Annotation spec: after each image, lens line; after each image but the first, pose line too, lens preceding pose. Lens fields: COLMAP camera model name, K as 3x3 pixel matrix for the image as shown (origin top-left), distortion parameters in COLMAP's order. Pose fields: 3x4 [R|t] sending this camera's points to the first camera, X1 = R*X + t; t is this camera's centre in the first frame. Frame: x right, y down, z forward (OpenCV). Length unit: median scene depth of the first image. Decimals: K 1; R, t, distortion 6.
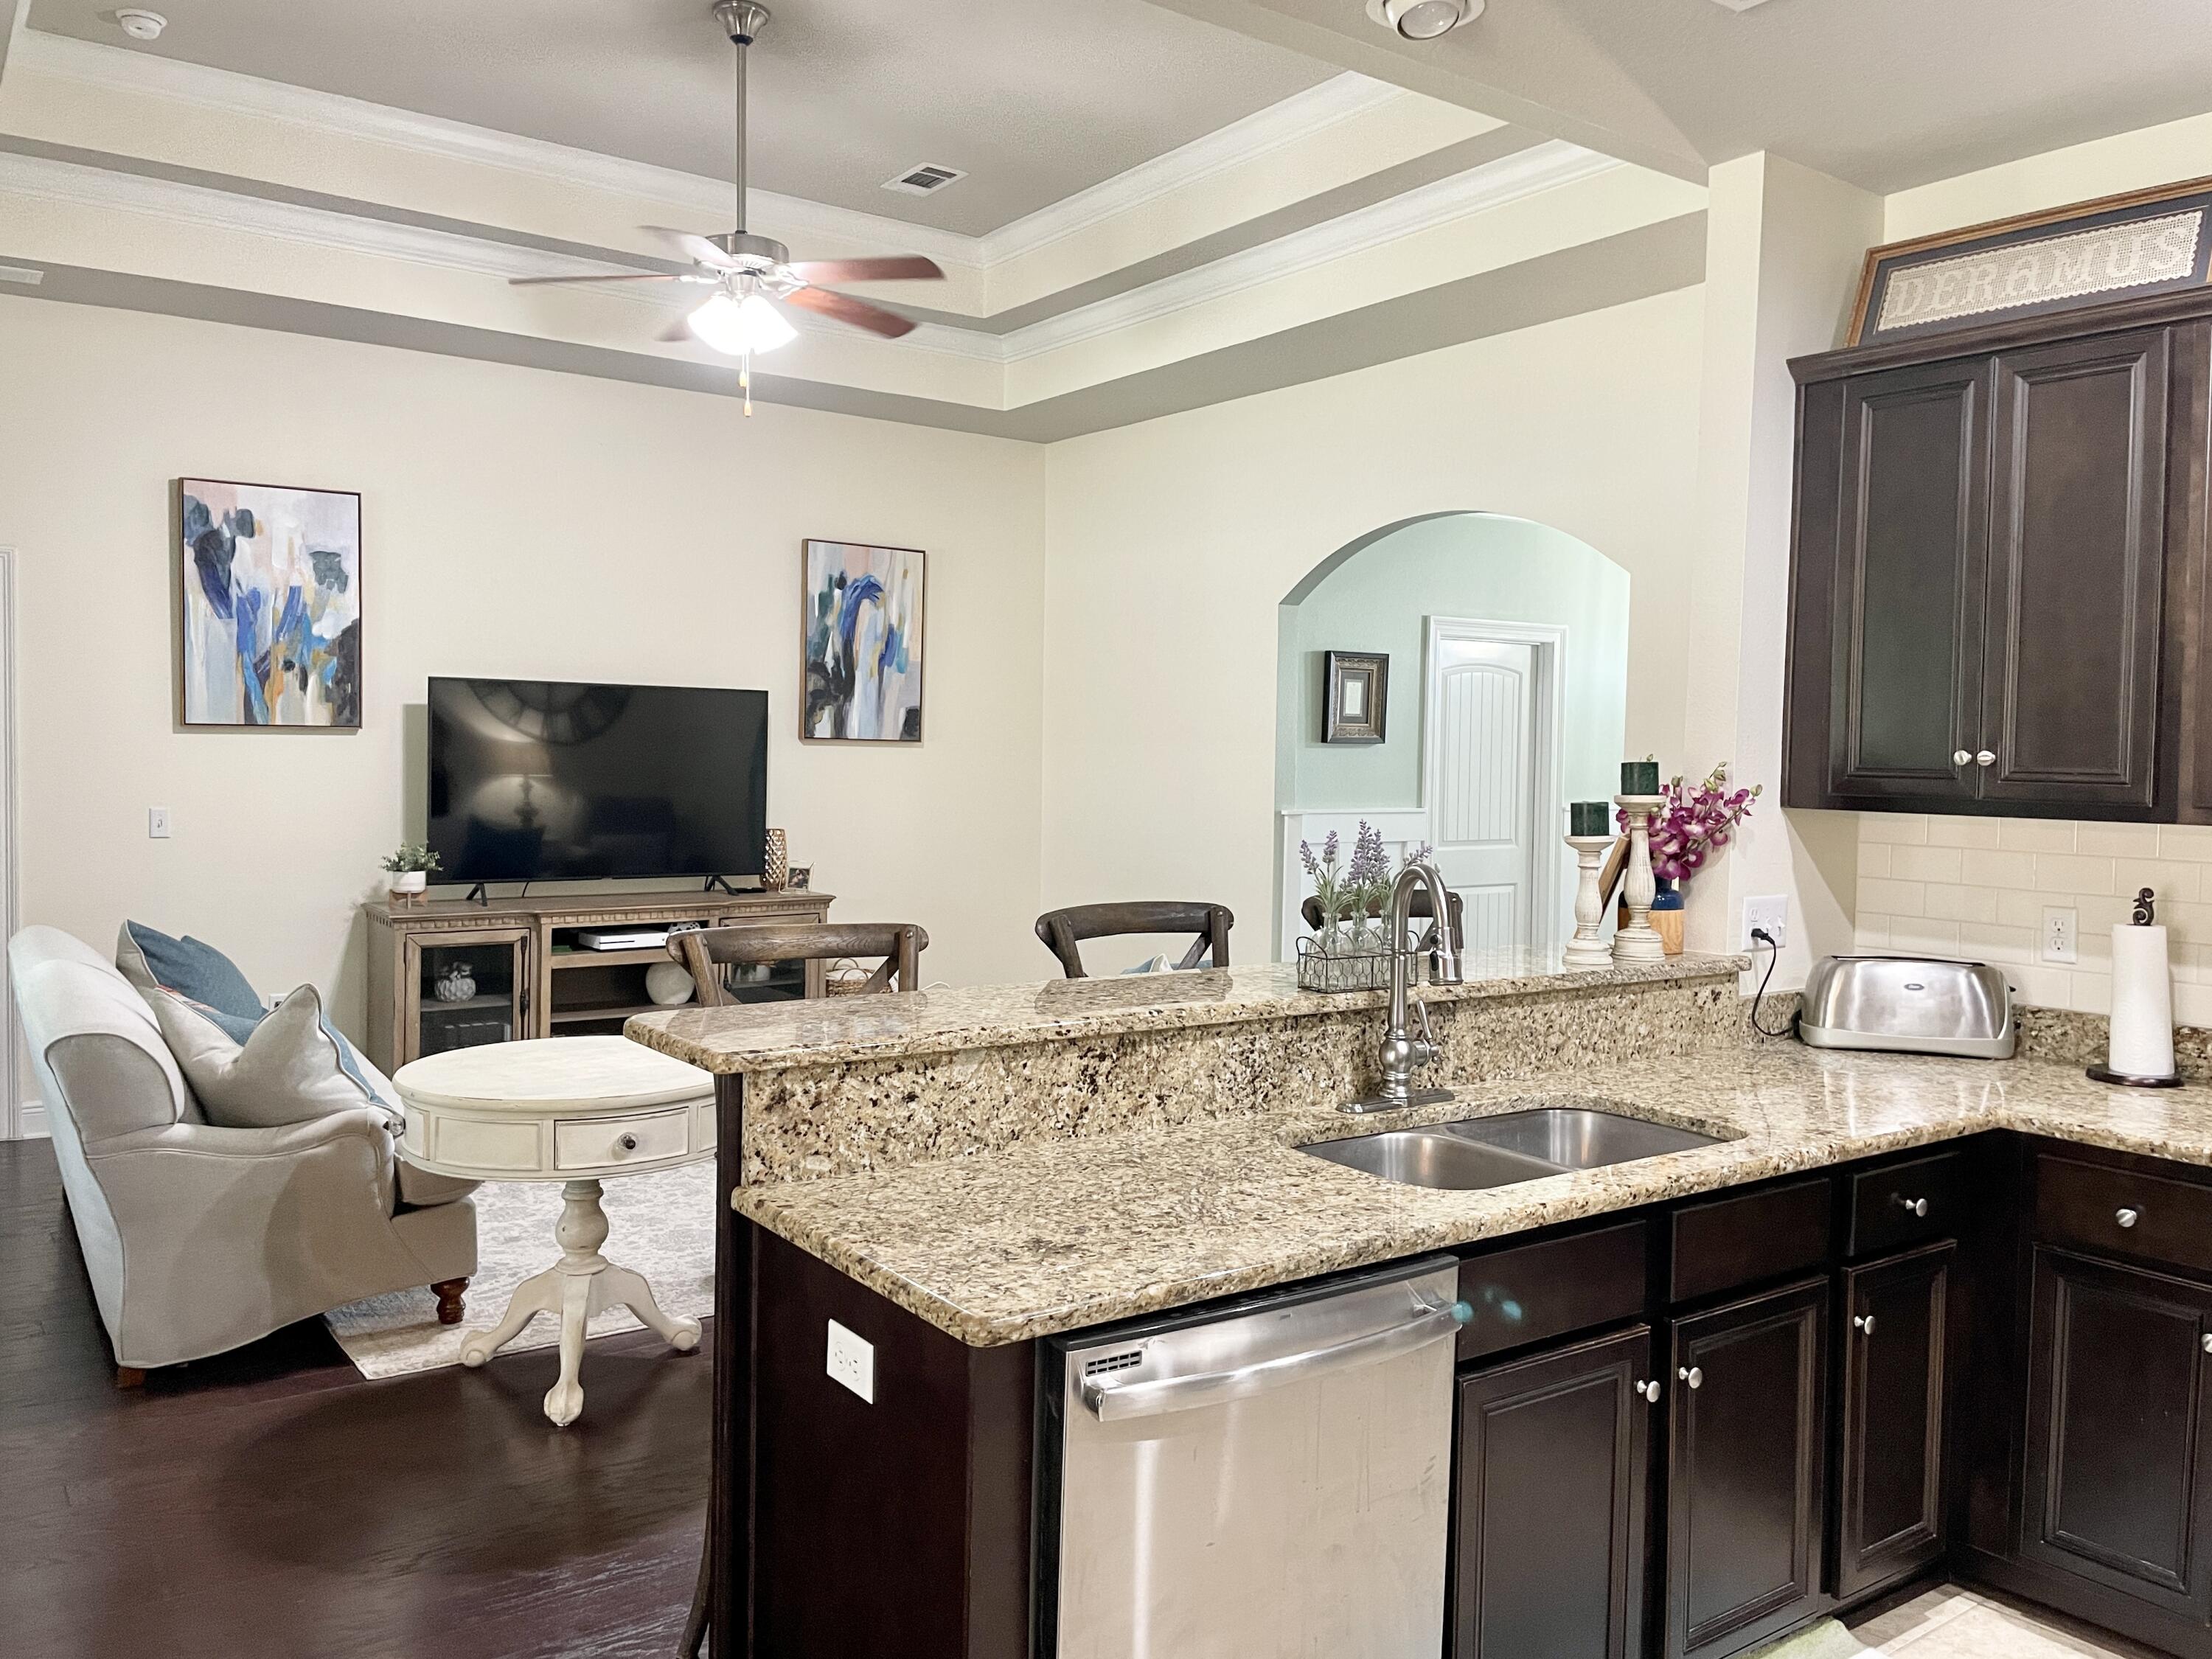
lens RADIAL K [[1688.6, 0, 1105.5], [0, 1688.6, 811.6], [0, 0, 1]] dist [0.082794, -0.120890]
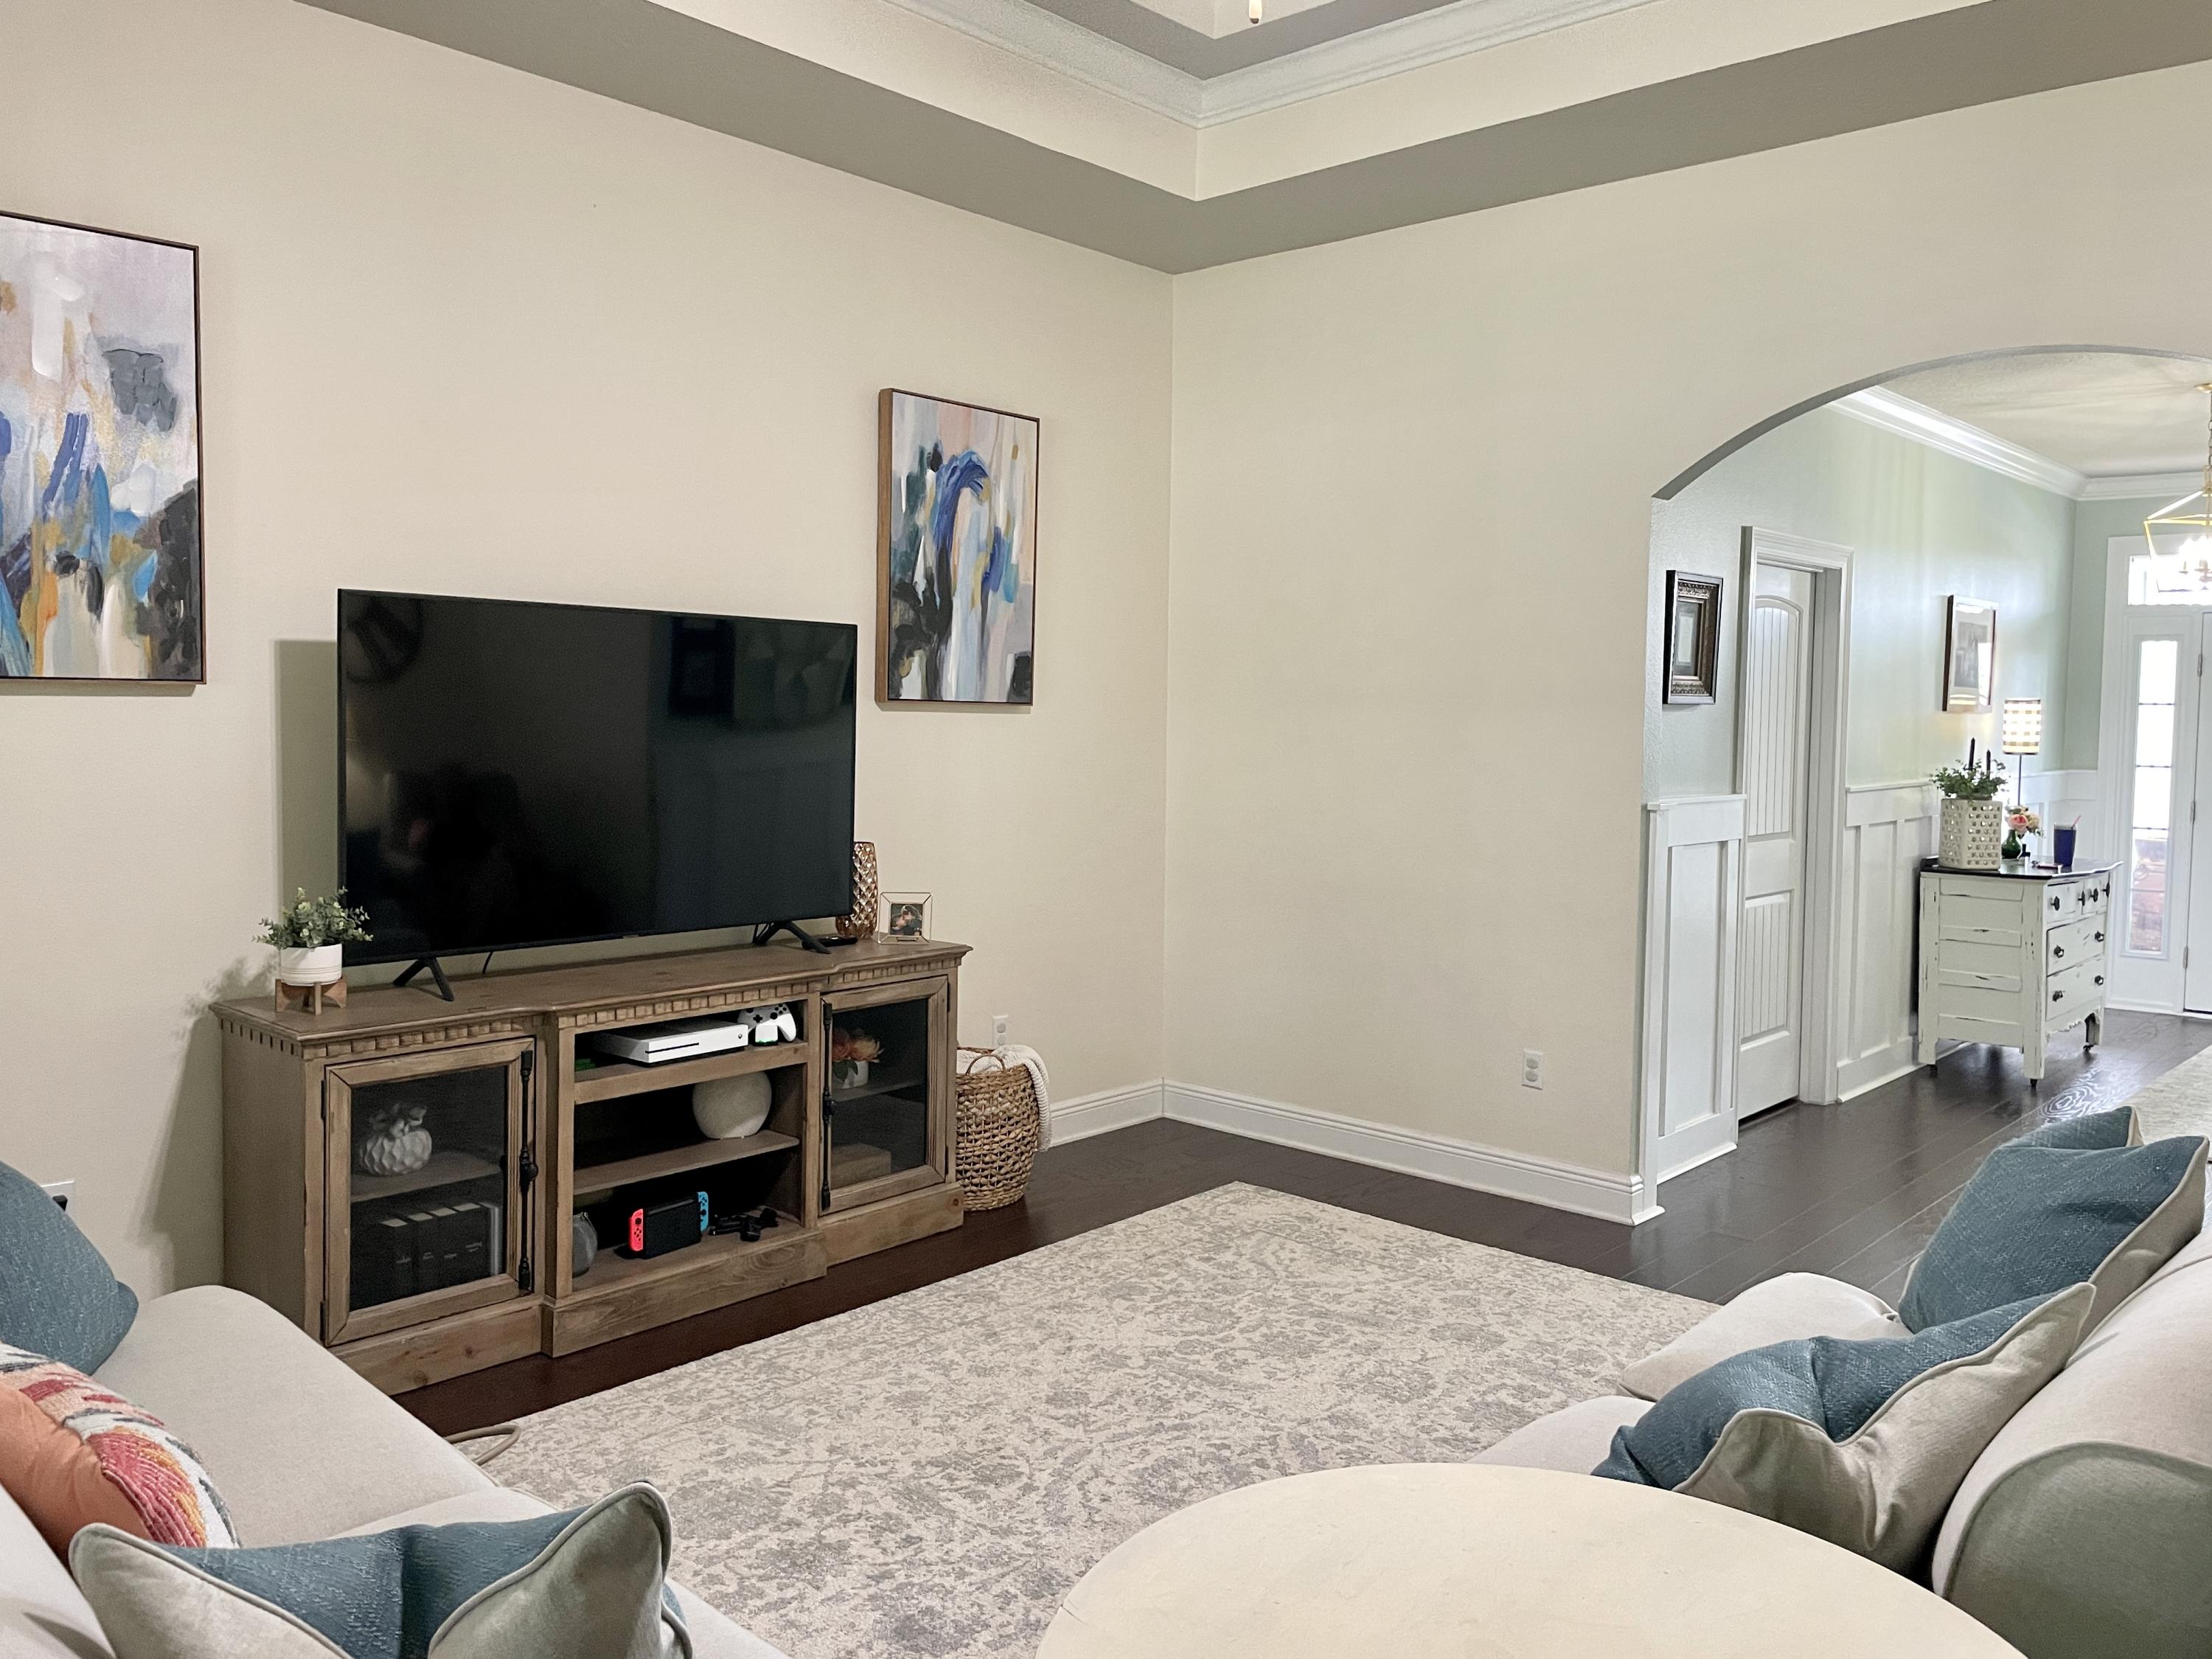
lens RADIAL K [[1688.6, 0, 1107.2], [0, 1688.6, 810.4], [0, 0, 1]] dist [0.082794, -0.120890]
pose [[0.978135, -0.016109, 0.207348, -0.260870], [0.011430, 0.999653, 0.023742, -0.017651], [-0.207658, -0.020853, 0.977979, 0.395355]]
